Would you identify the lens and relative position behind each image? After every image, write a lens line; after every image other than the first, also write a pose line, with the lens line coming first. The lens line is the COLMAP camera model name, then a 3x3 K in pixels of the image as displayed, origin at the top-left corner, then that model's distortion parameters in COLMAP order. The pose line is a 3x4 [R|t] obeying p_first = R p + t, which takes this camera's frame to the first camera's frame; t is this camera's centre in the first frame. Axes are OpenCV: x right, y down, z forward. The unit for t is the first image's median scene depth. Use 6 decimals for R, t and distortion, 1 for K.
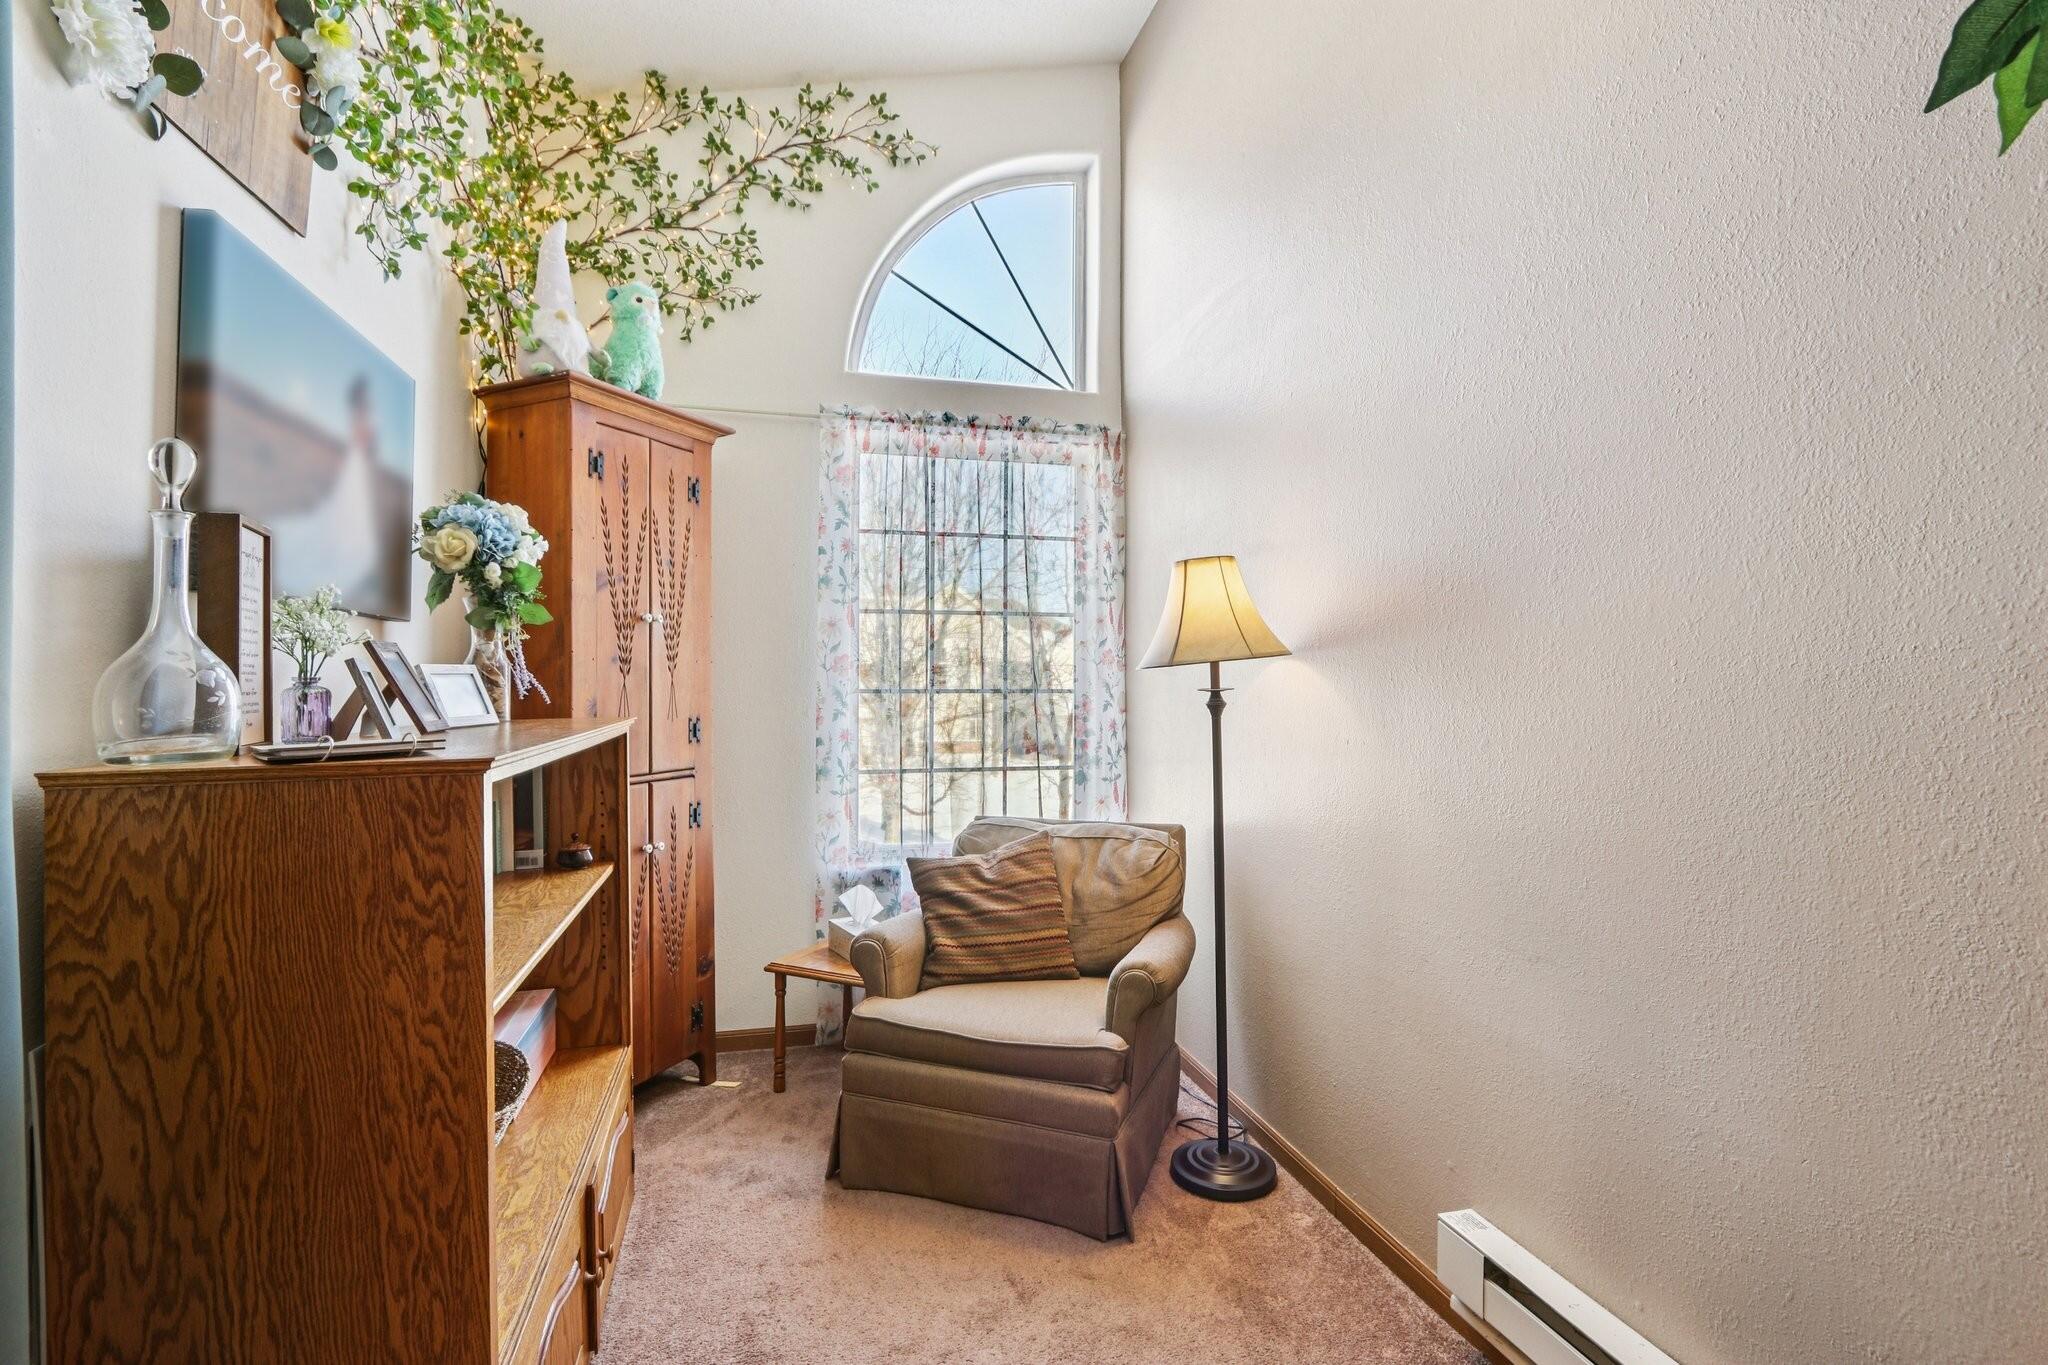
lens RADIAL K [[949.2, 0, 1025.0], [0, 949.2, 652.9], [0, 0, 1]] dist [-0.015192, 0.002568]
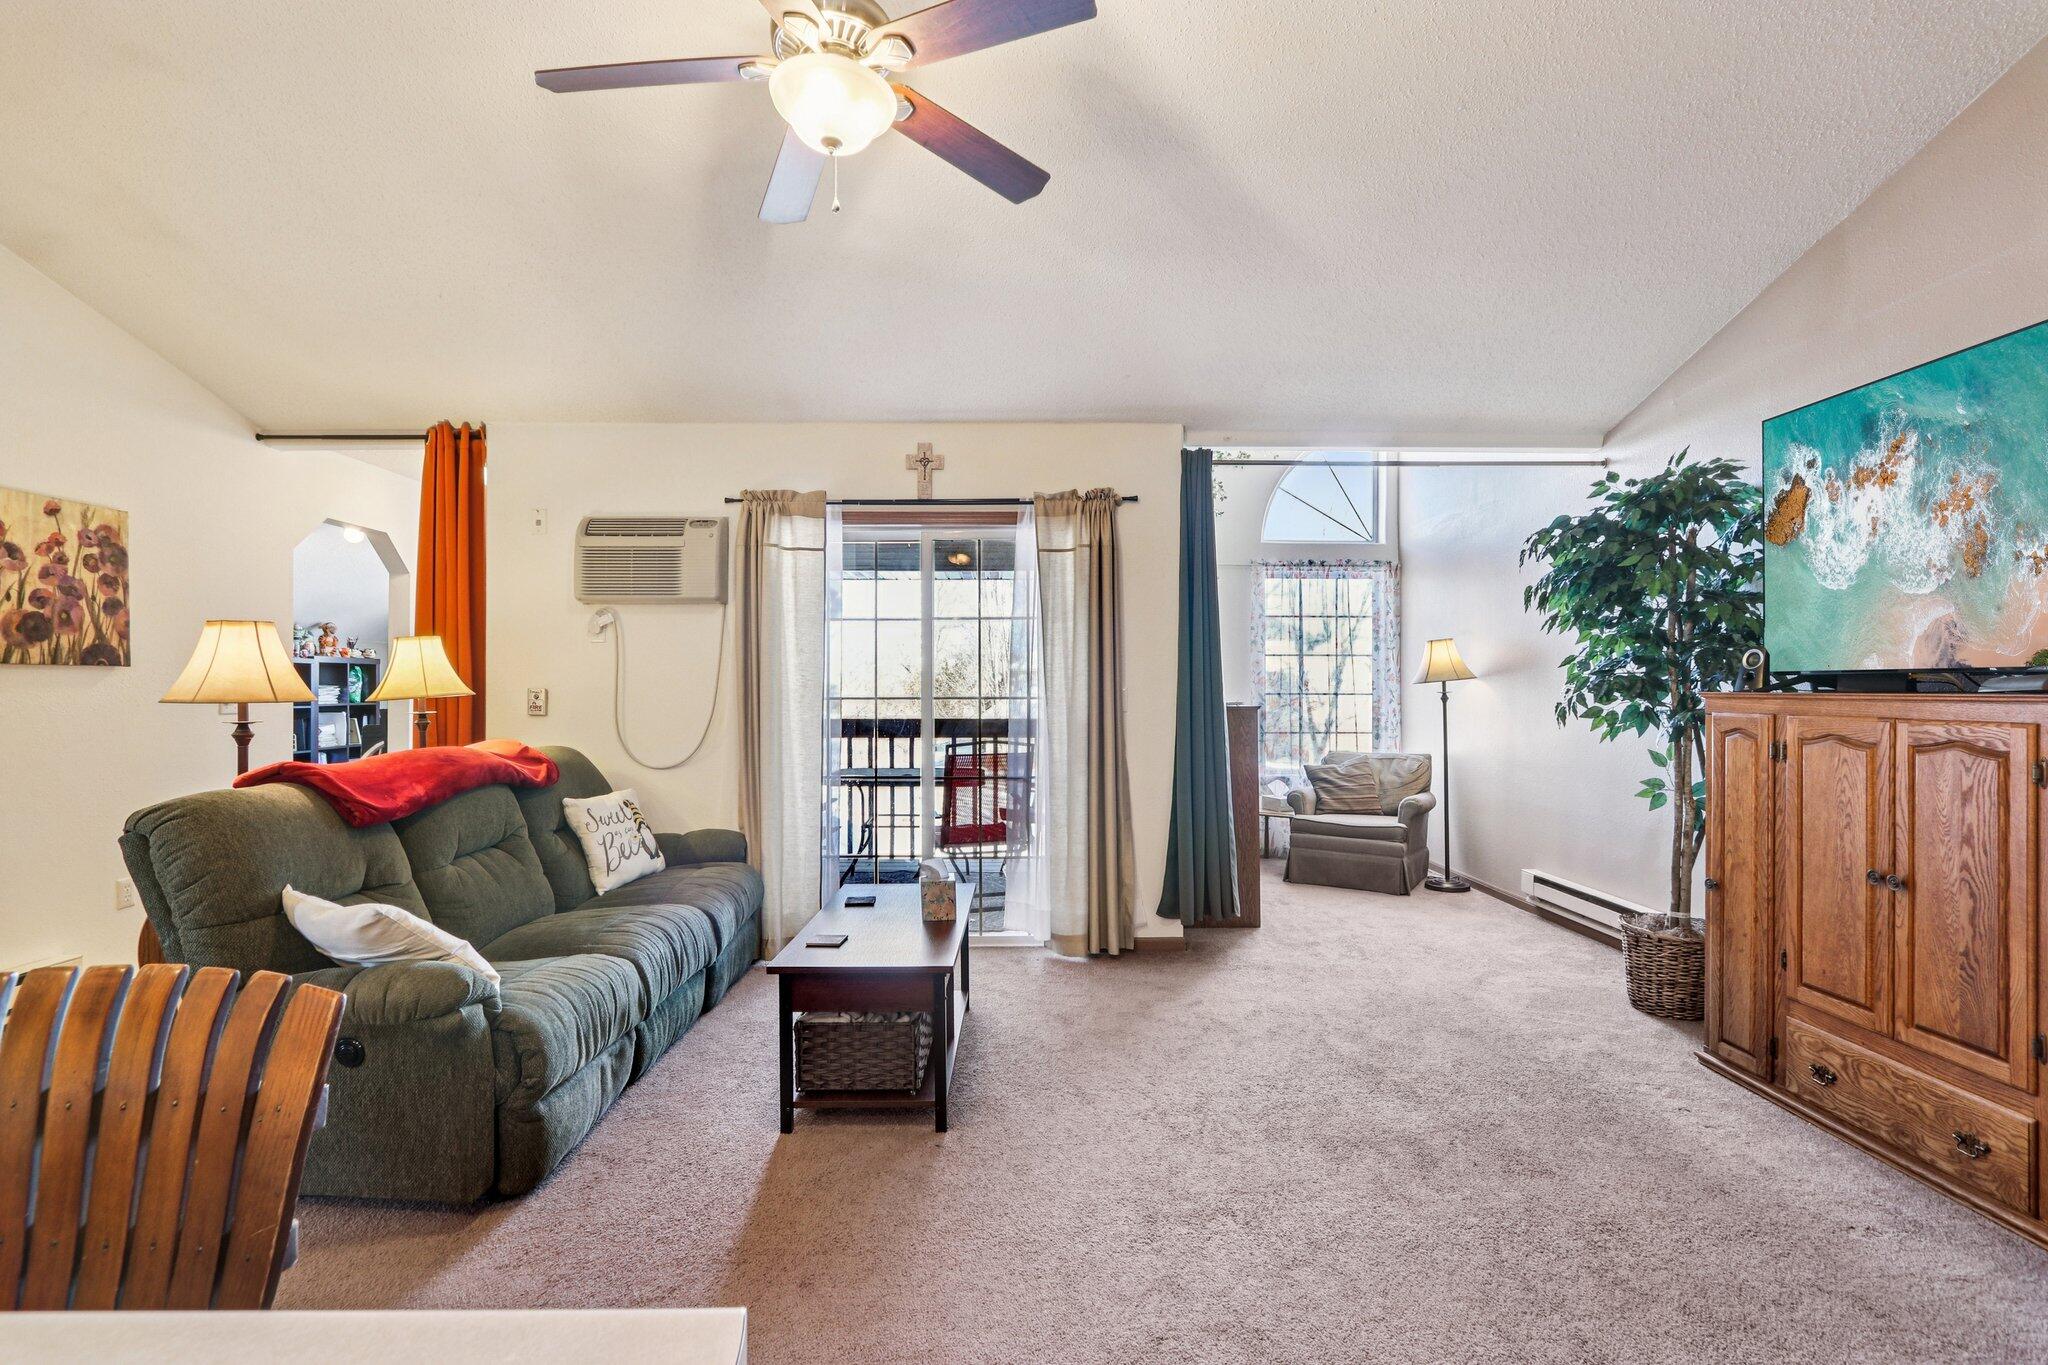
lens RADIAL K [[949.2, 0, 1027.9], [0, 949.2, 686.8], [0, 0, 1]] dist [-0.015192, 0.002568]
pose [[0.971166, -0.001147, -0.238401, -0.224655], [0.007067, 0.999688, 0.023977, -0.035450], [0.238299, -0.024970, 0.970871, -1.398260]]
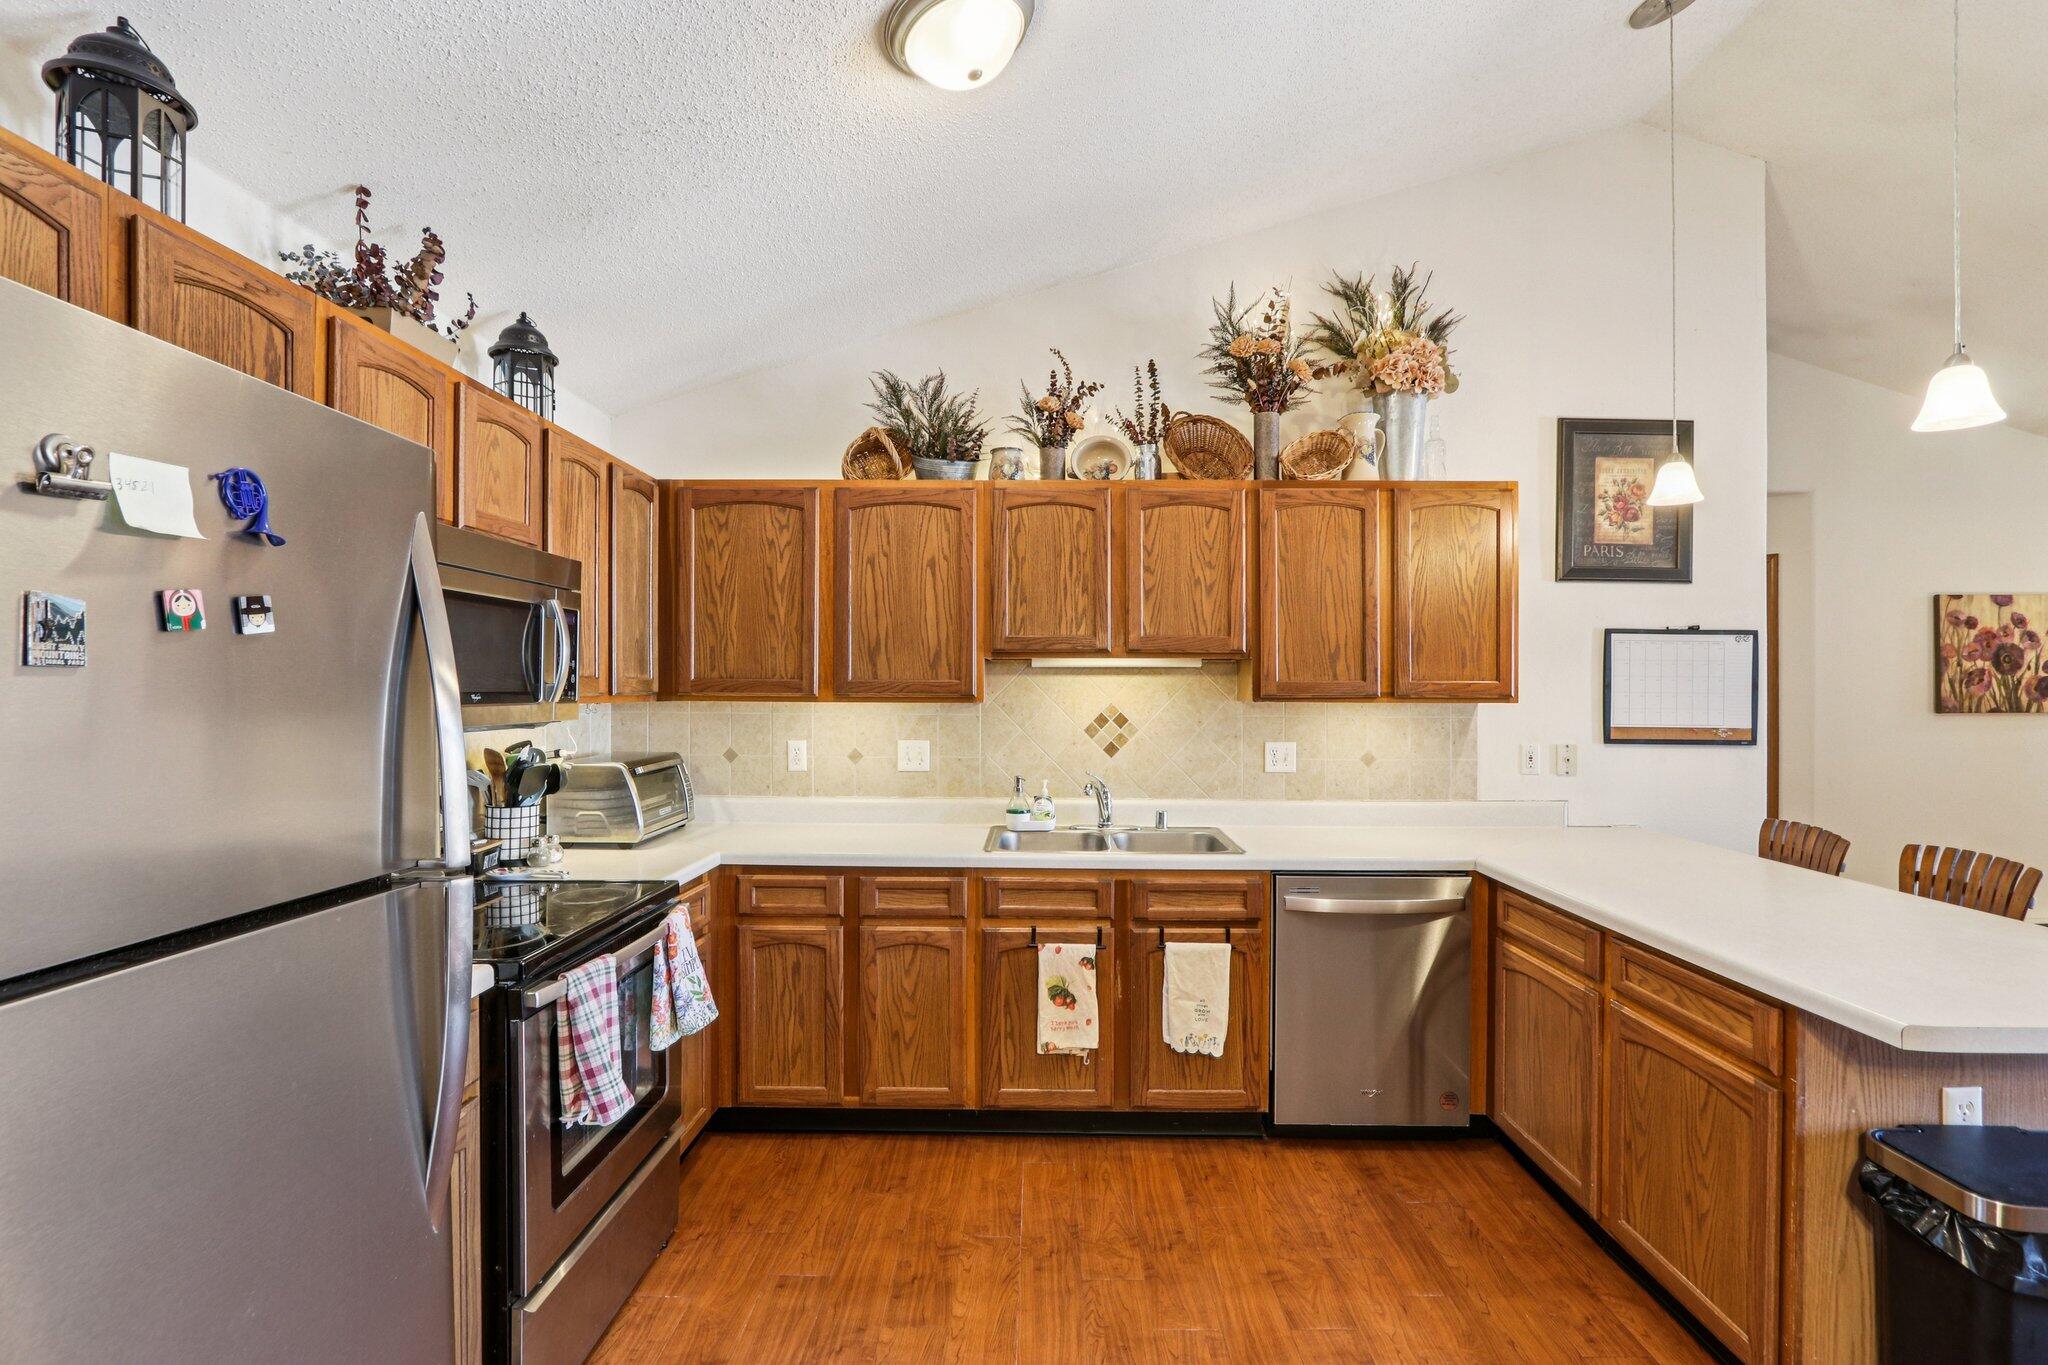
lens RADIAL K [[949.2, 0, 1045.4], [0, 949.2, 688.0], [0, 0, 1]] dist [-0.015192, 0.002568]
pose [[-0.248242, 0.003469, -0.968692, 0.400856], [0.025551, 0.999669, -0.002968, -0.133388], [0.968361, -0.025488, -0.248249, -1.905825]]
